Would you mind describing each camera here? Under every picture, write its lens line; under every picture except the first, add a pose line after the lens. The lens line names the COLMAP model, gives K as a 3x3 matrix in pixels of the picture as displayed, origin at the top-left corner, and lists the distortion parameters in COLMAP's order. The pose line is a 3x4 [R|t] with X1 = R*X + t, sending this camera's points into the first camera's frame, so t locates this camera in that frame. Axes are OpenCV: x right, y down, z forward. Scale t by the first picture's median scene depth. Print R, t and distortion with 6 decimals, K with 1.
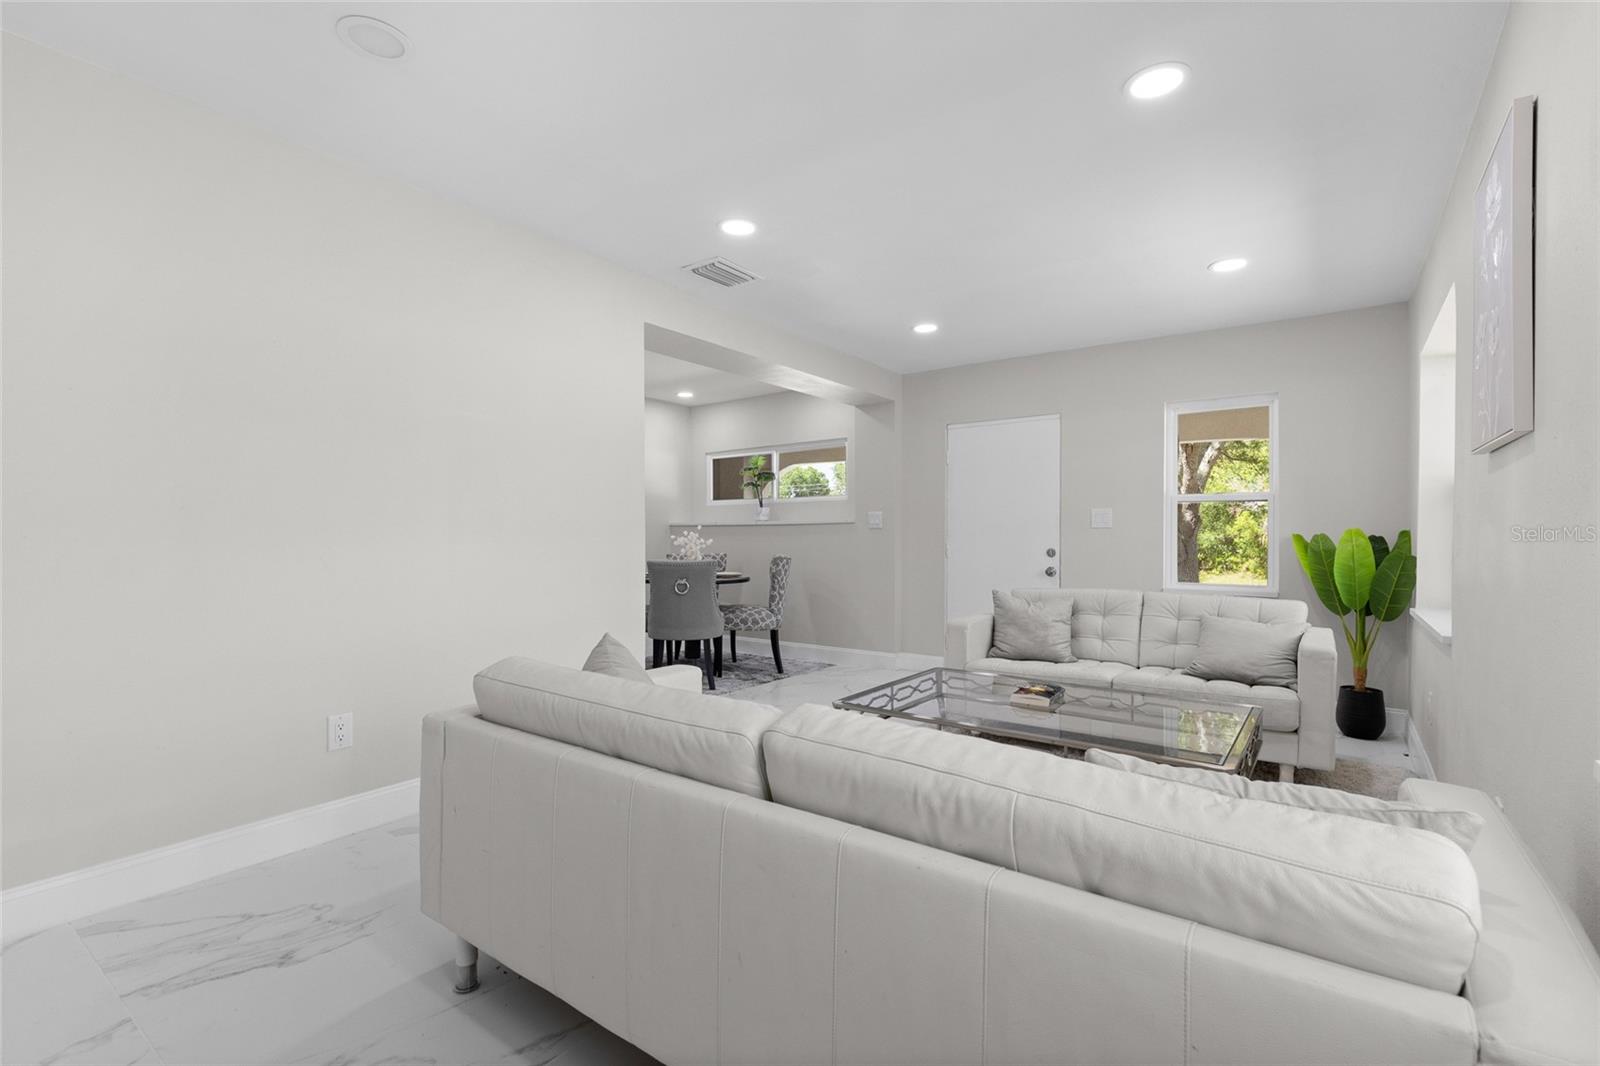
lens RADIAL K [[731.2, 0, 794.8], [0, 731.2, 518.5], [0, 0, 1]] dist [0.016406, 0.000011]
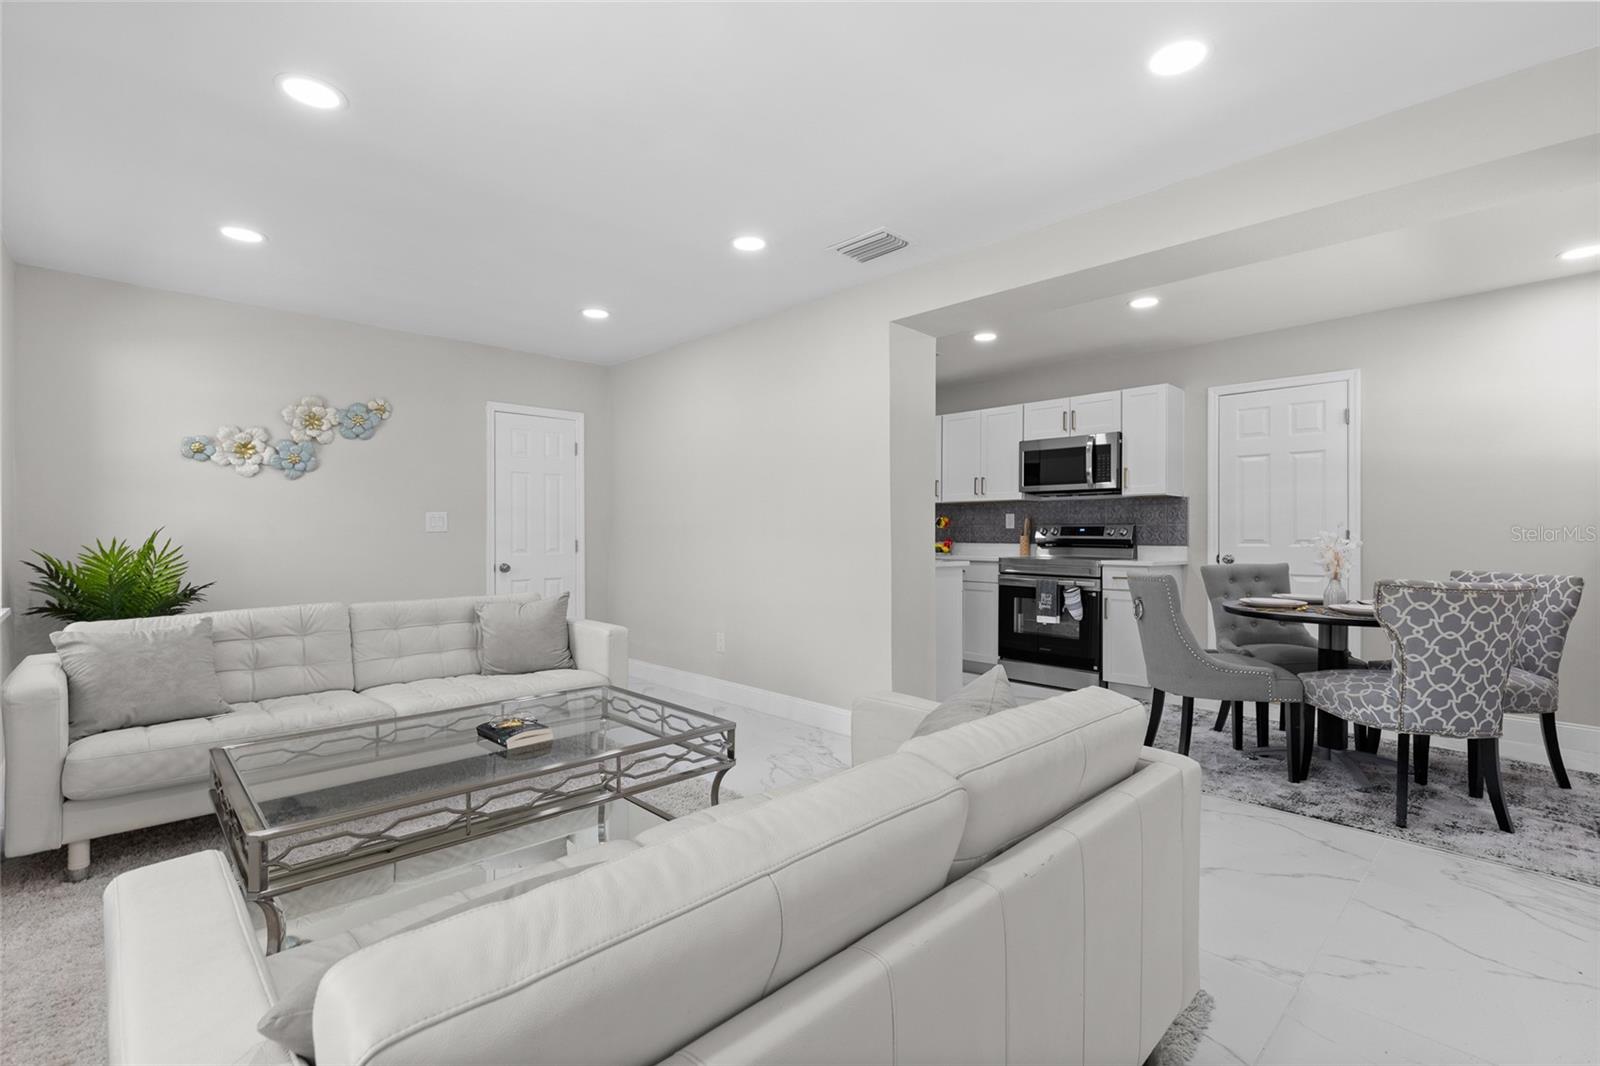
lens RADIAL K [[724.2, 0, 812.8], [0, 724.2, 519.3], [0, 0, 1]] dist [0.012919, -0.000819]
pose [[-0.154833, -0.017360, -0.987788, 0.501908], [0.020556, 0.999573, -0.020789, 0.012517], [0.987727, -0.023524, -0.154410, 0.676702]]
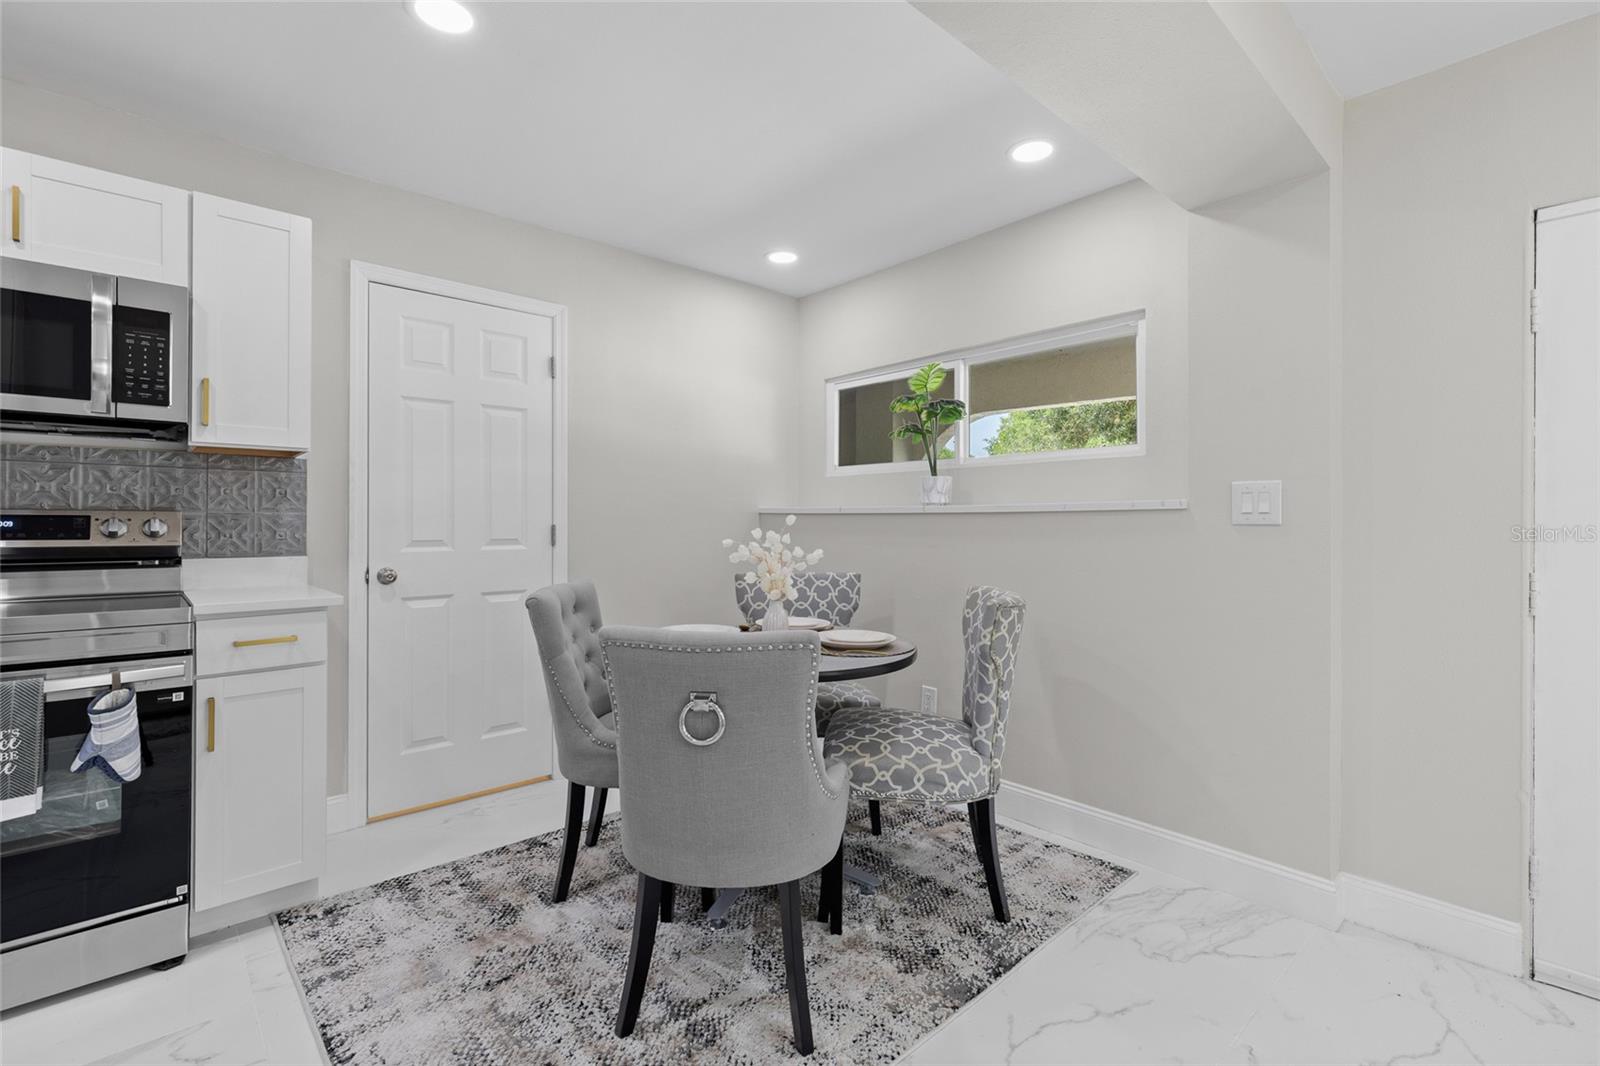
lens RADIAL K [[731.2, 0, 794.8], [0, 731.2, 518.5], [0, 0, 1]] dist [0.016406, 0.000011]
pose [[0.980886, 0.006635, -0.194471, -0.049489], [-0.002420, 0.999757, 0.021900, 0.002404], [0.194569, -0.021011, 0.980664, 0.602231]]
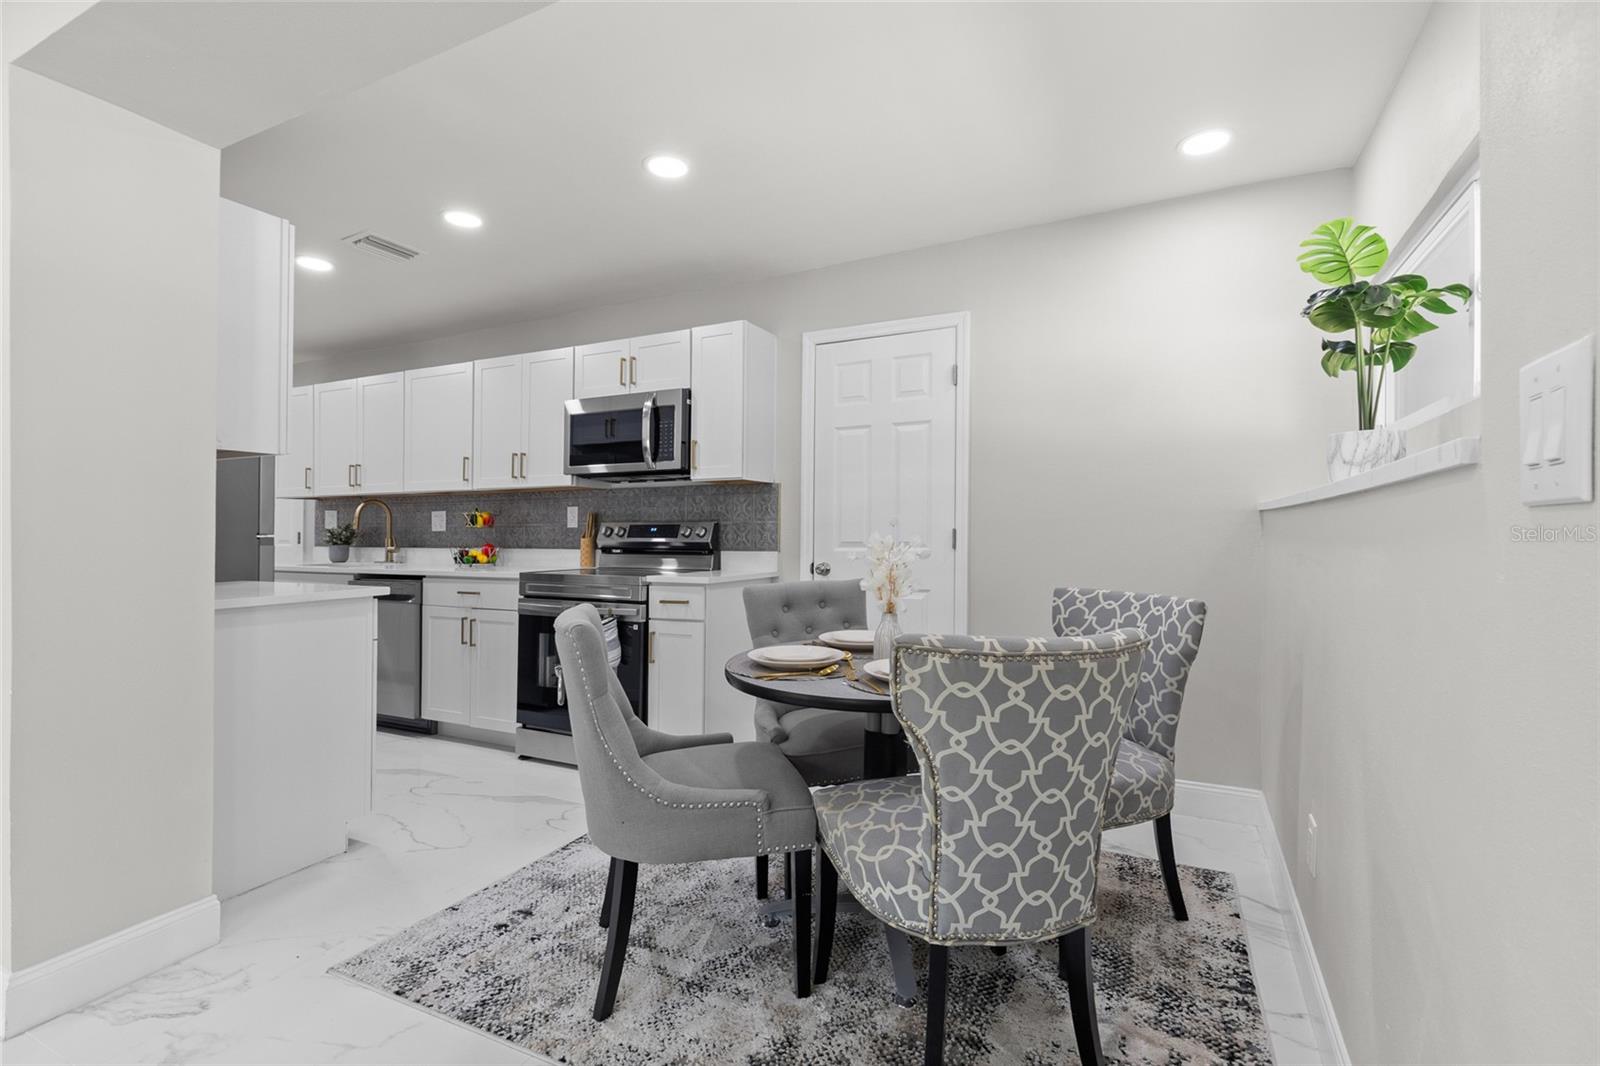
lens RADIAL K [[731.1, 0, 806.1], [0, 731.1, 527.5], [0, 0, 1]] dist [0.008006, -0.000805]
pose [[0.178033, -0.001833, -0.984023, 0.199313], [0.026737, 0.999638, 0.002975, 0.013789], [0.983661, -0.026839, 0.178018, 0.896748]]
